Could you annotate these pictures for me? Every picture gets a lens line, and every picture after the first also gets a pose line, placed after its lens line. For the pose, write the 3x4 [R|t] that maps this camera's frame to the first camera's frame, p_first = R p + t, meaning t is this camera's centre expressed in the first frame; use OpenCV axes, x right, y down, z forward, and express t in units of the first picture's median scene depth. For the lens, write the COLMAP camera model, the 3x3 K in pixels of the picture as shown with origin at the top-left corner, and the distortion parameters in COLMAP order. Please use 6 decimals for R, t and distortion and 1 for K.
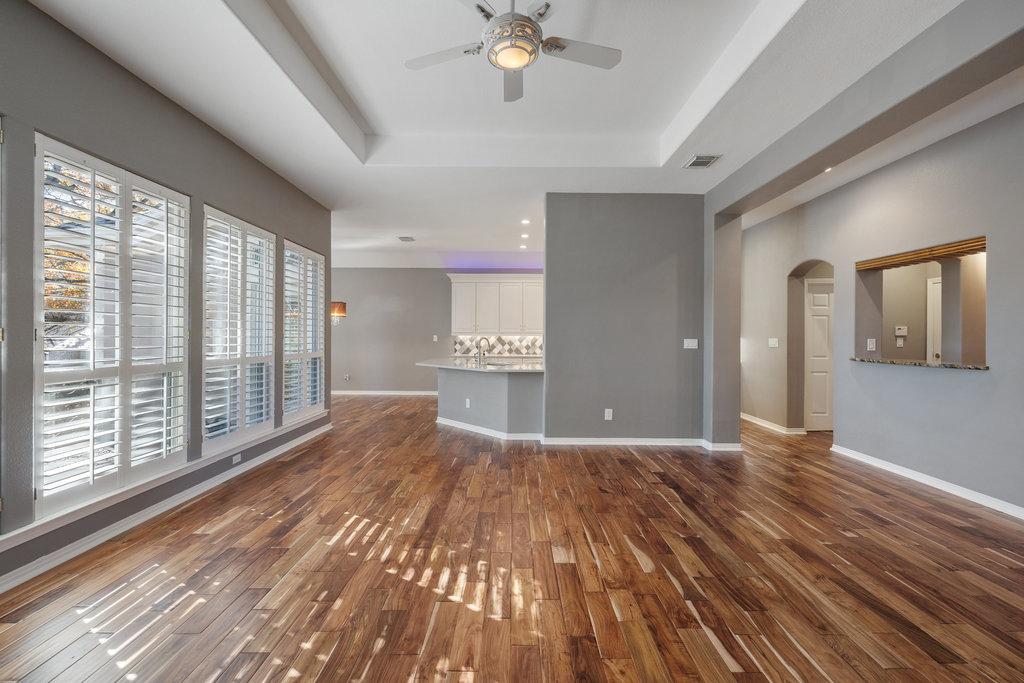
lens RADIAL K [[430.3, 0, 508.5], [0, 430.3, 337.2], [0, 0, 1]] dist [0.000973, 0.000064]
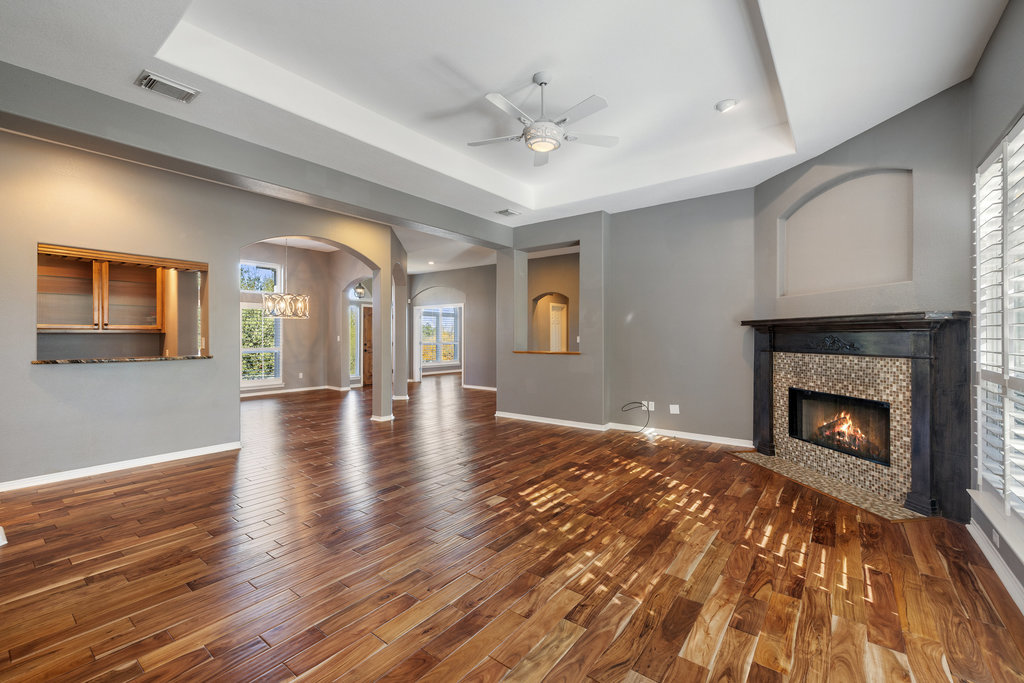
lens RADIAL K [[430.3, 0, 508.5], [0, 430.3, 337.2], [0, 0, 1]] dist [0.000973, 0.000064]
pose [[-0.793495, -0.005255, 0.608555, -0.509579], [-0.004421, 0.999986, 0.002871, -0.003002], [-0.608561, -0.000412, -0.793507, 1.437621]]
